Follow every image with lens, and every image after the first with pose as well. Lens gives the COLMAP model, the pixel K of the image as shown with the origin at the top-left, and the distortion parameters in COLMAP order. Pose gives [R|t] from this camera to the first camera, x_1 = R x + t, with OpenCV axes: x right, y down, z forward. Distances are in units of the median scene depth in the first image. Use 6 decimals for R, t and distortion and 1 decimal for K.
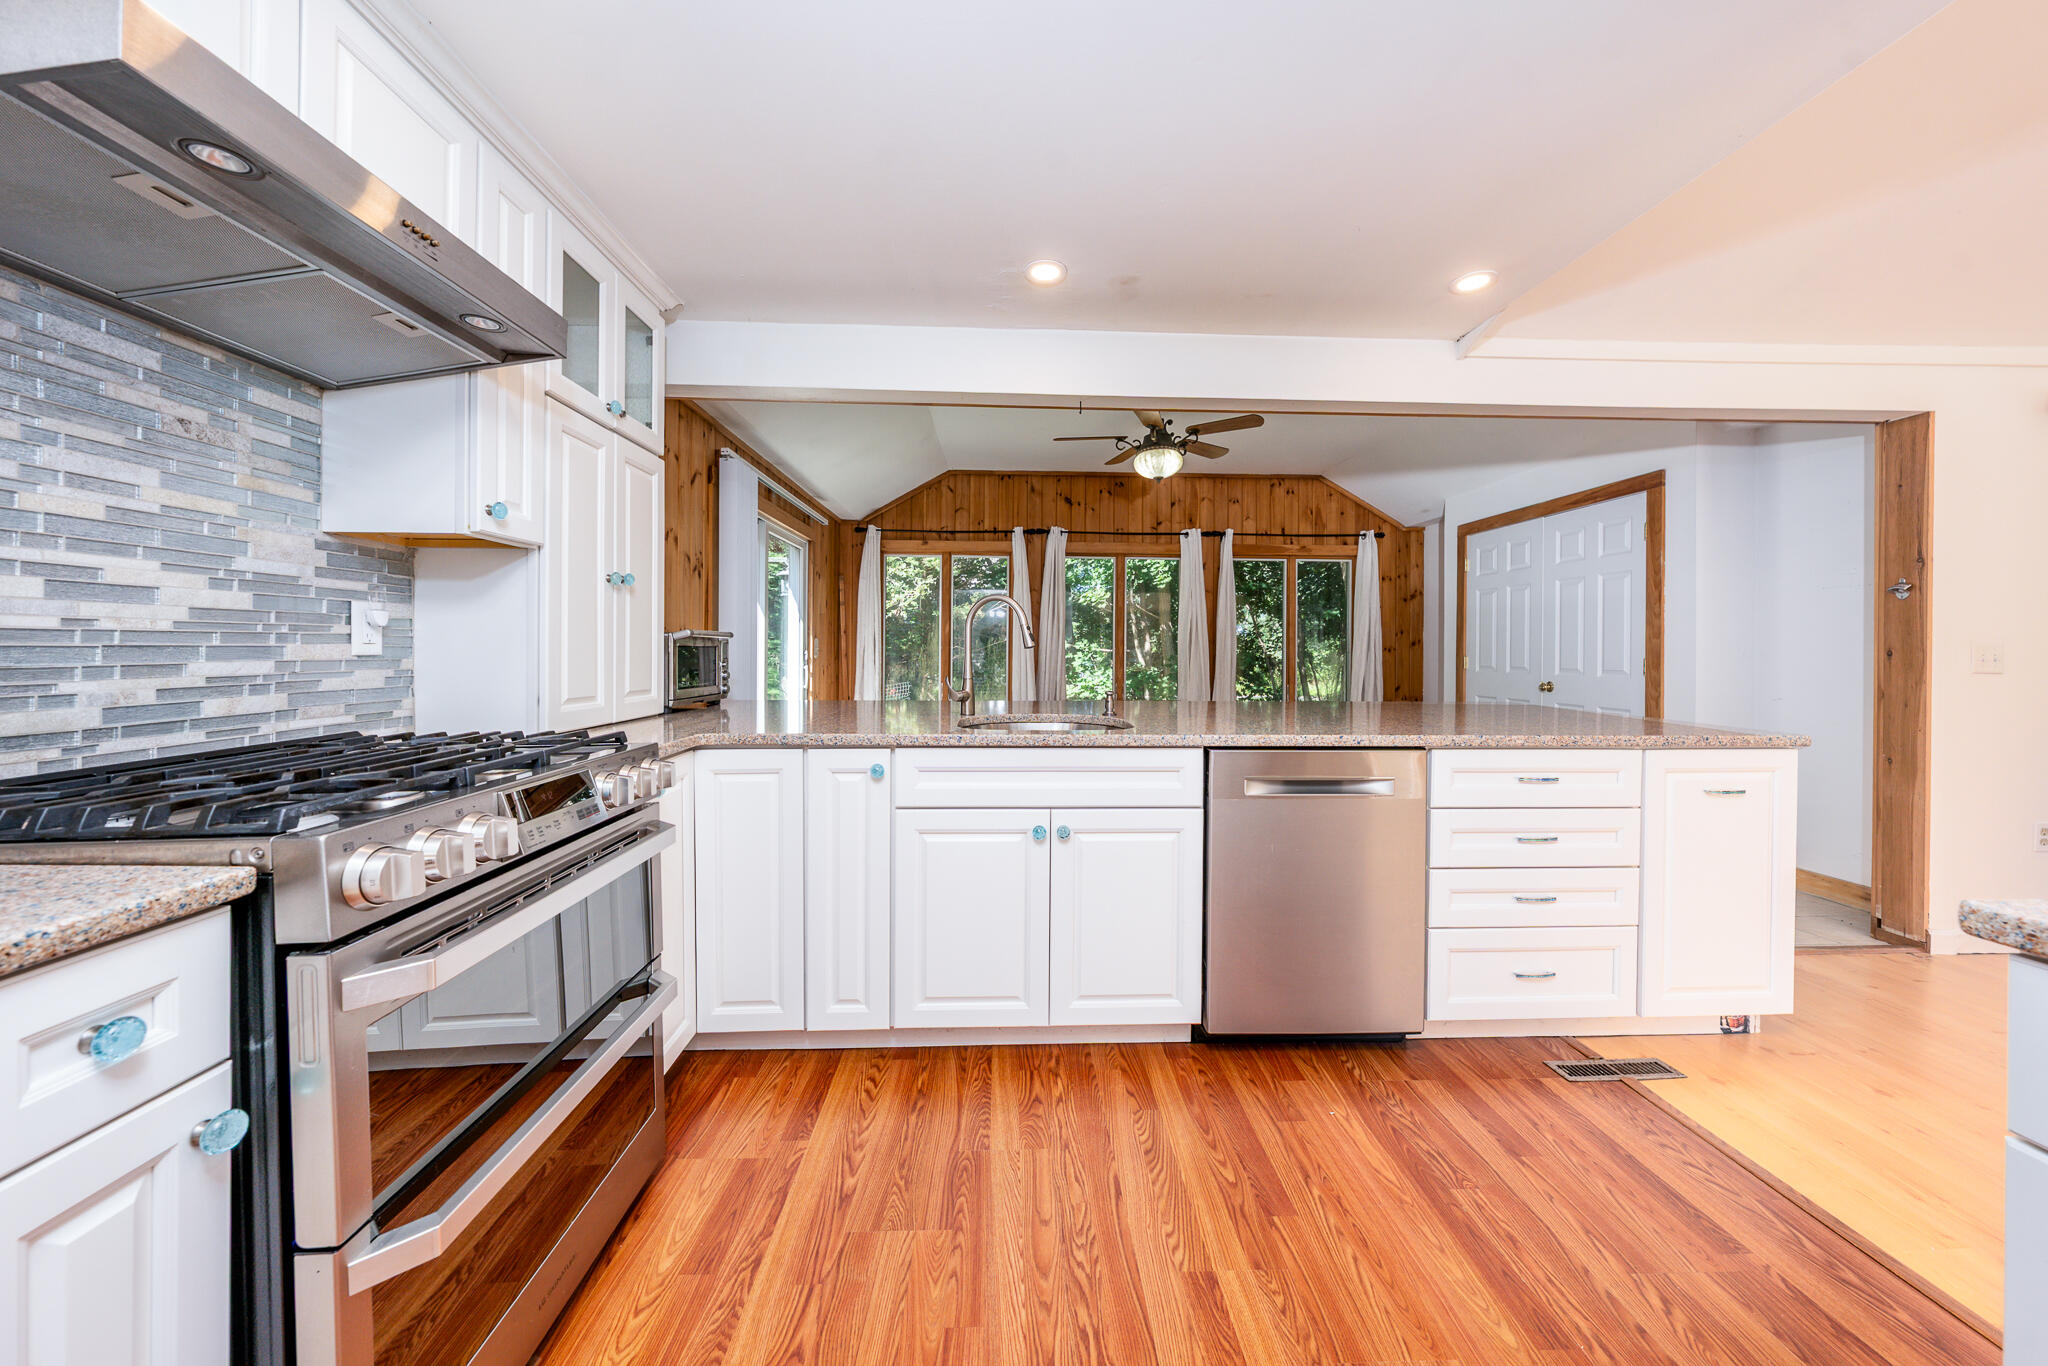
lens RADIAL K [[703.3, 0, 1038.4], [0, 703.3, 661.7], [0, 0, 1]] dist [0.000871, -0.000140]
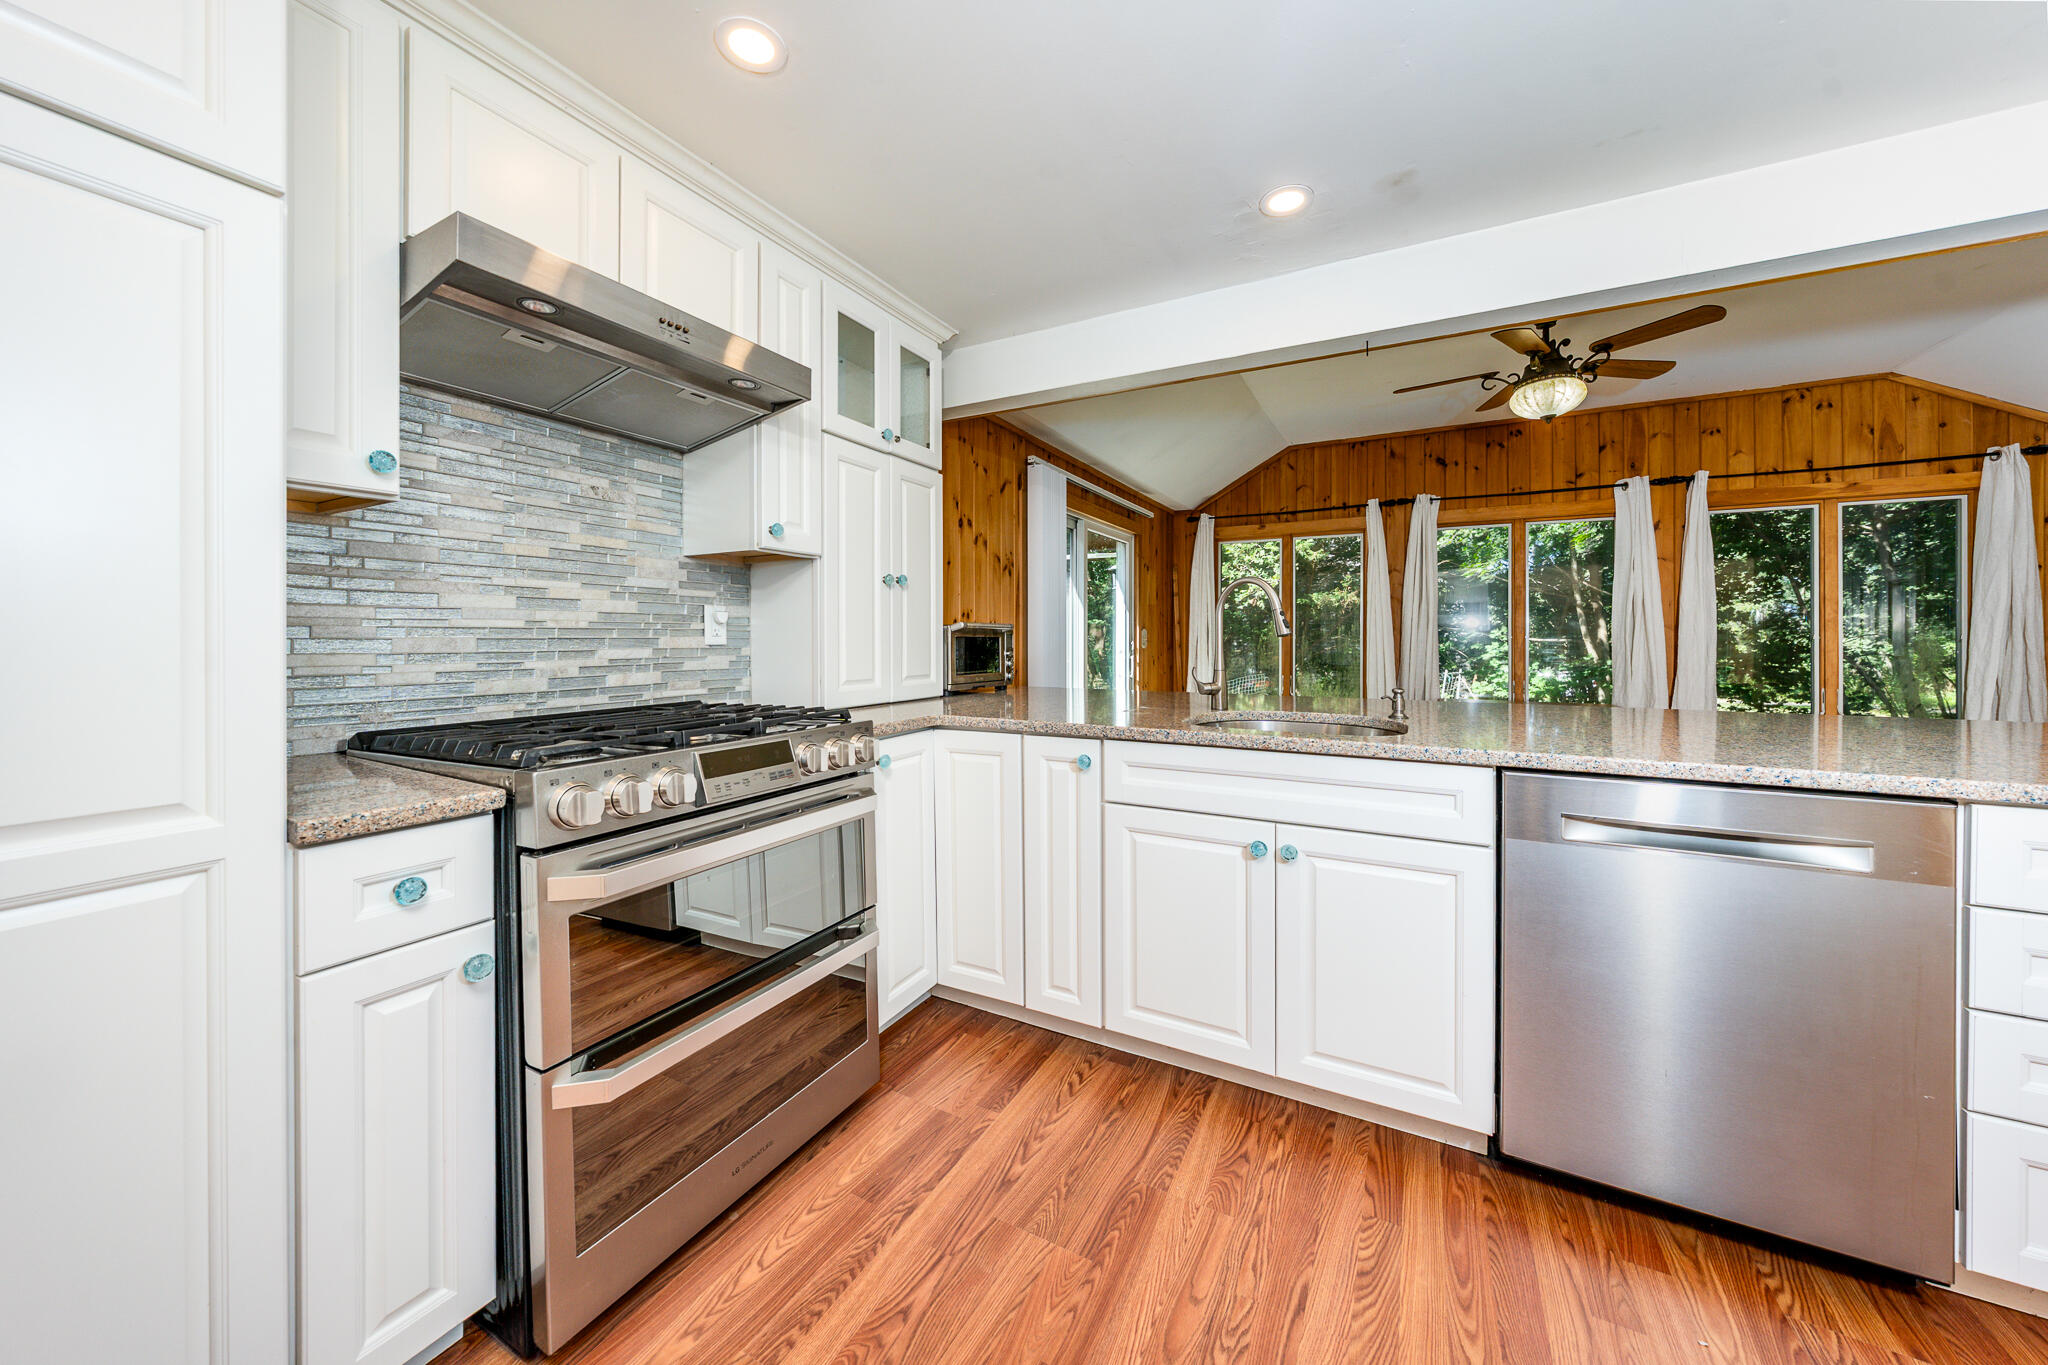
lens RADIAL K [[703.3, 0, 1051.2], [0, 703.3, 648.9], [0, 0, 1]] dist [0.000871, -0.000140]
pose [[0.861330, 0.001452, -0.508044, 0.230498], [-0.004107, 0.999983, -0.004105, 0.001632], [0.508030, 0.005622, 0.861321, 0.127159]]
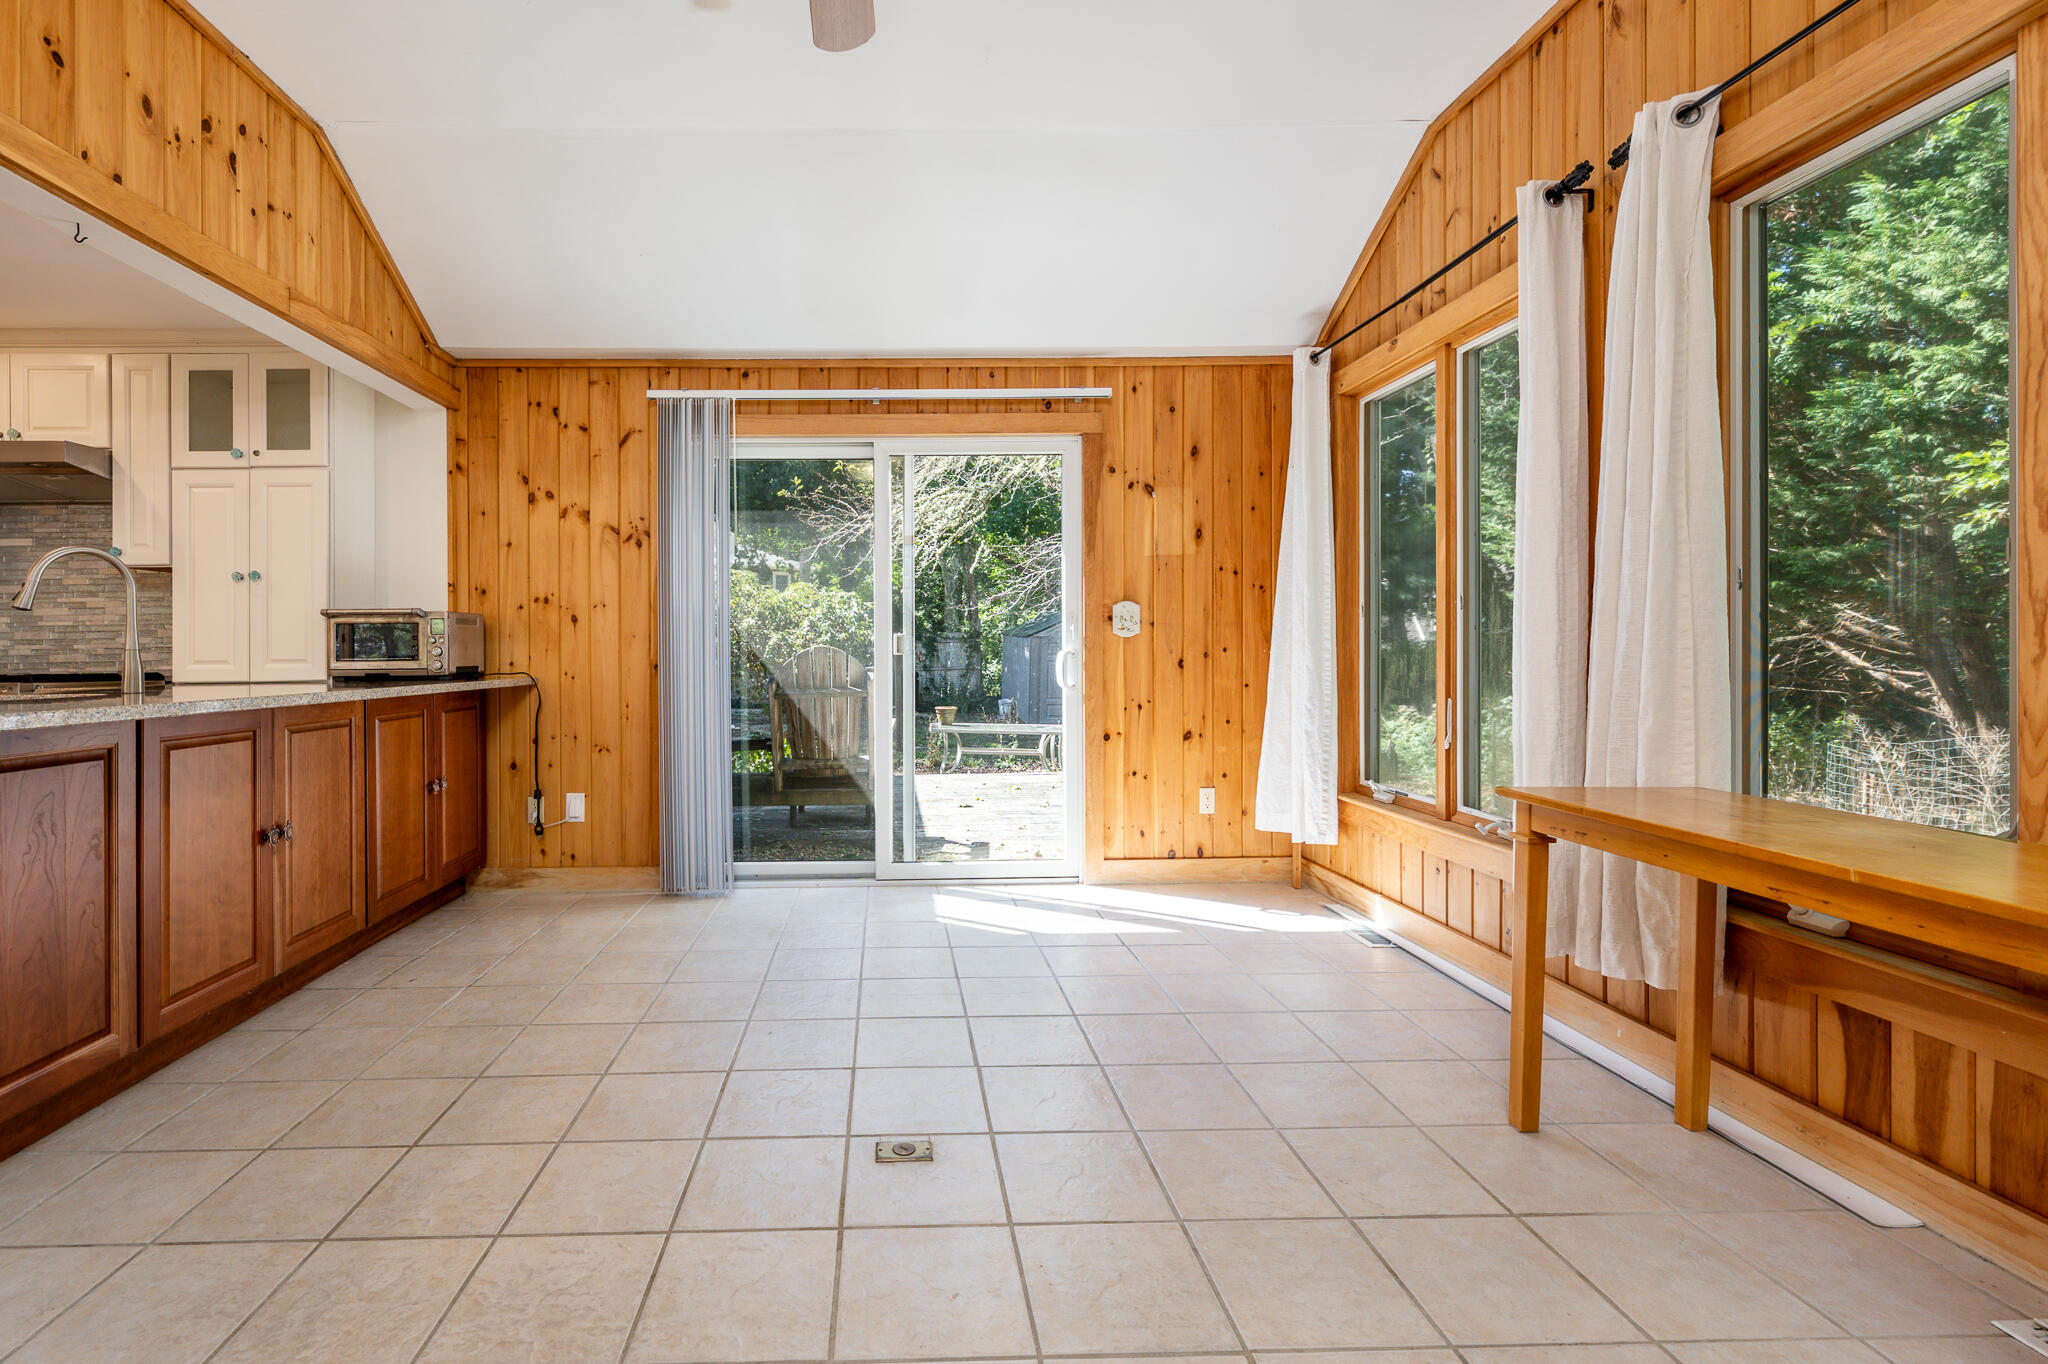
lens RADIAL K [[911.1, 0, 933.5], [0, 911.1, 660.4], [0, 0, 1]] dist [0.000564, 0.000070]
pose [[-0.013333, 0.002019, -0.999909, 1.165792], [-0.002206, 0.999995, 0.002048, 0.040896], [0.999909, 0.002233, -0.013329, 2.377747]]
